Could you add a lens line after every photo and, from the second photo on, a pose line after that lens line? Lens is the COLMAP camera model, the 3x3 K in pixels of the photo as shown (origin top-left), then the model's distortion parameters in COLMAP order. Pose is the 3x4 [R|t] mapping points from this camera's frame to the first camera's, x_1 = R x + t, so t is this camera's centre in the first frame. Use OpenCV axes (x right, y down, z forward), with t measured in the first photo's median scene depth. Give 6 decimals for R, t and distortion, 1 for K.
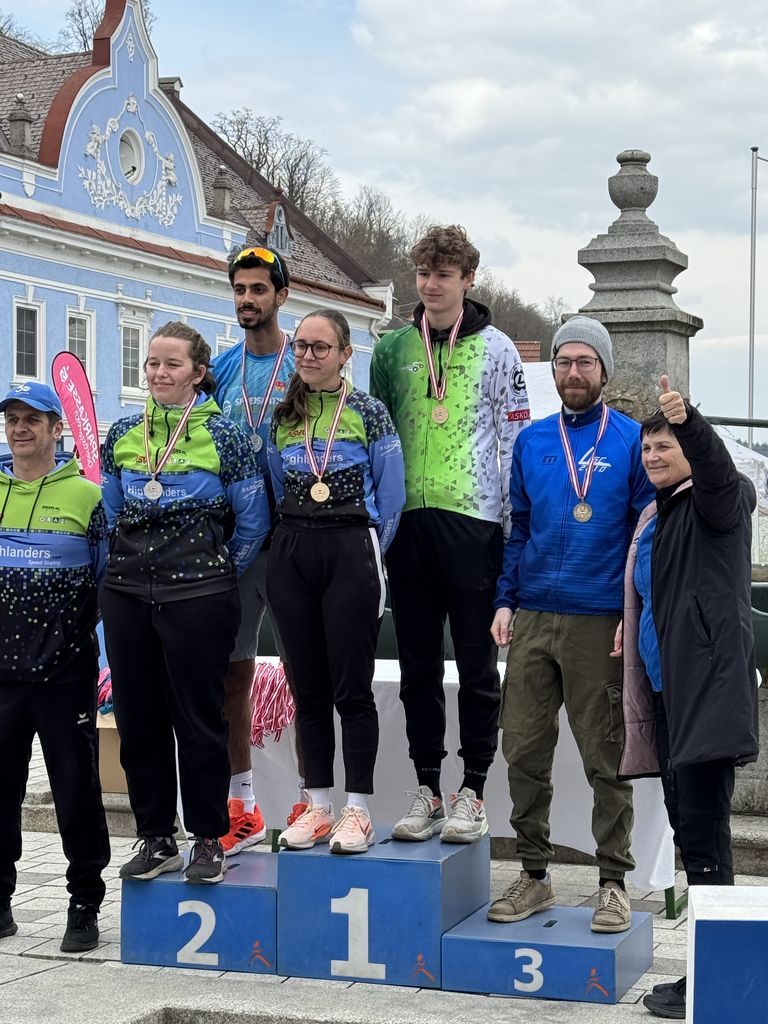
lens RADIAL K [[2177.9, 0, 384.0], [0, 2177.9, 512.0], [0, 0, 1]] dist [0.080055, 0.336977]
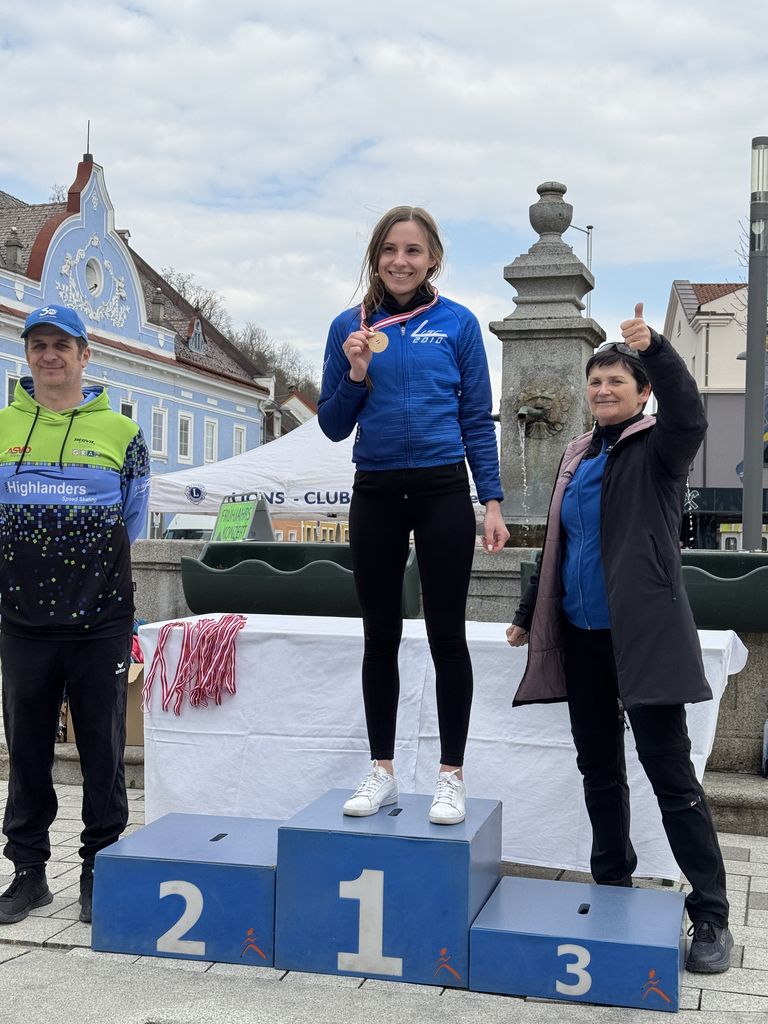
lens RADIAL K [[1407.7, 0, 384.0], [0, 1407.7, 512.0], [0, 0, 1]] dist [0.117085, -0.019564]
pose [[0.995525, 0.020774, 0.092191, -0.056301], [-0.018784, 0.999573, -0.022399, 0.037598], [-0.092617, 0.020567, 0.995489, 0.388945]]
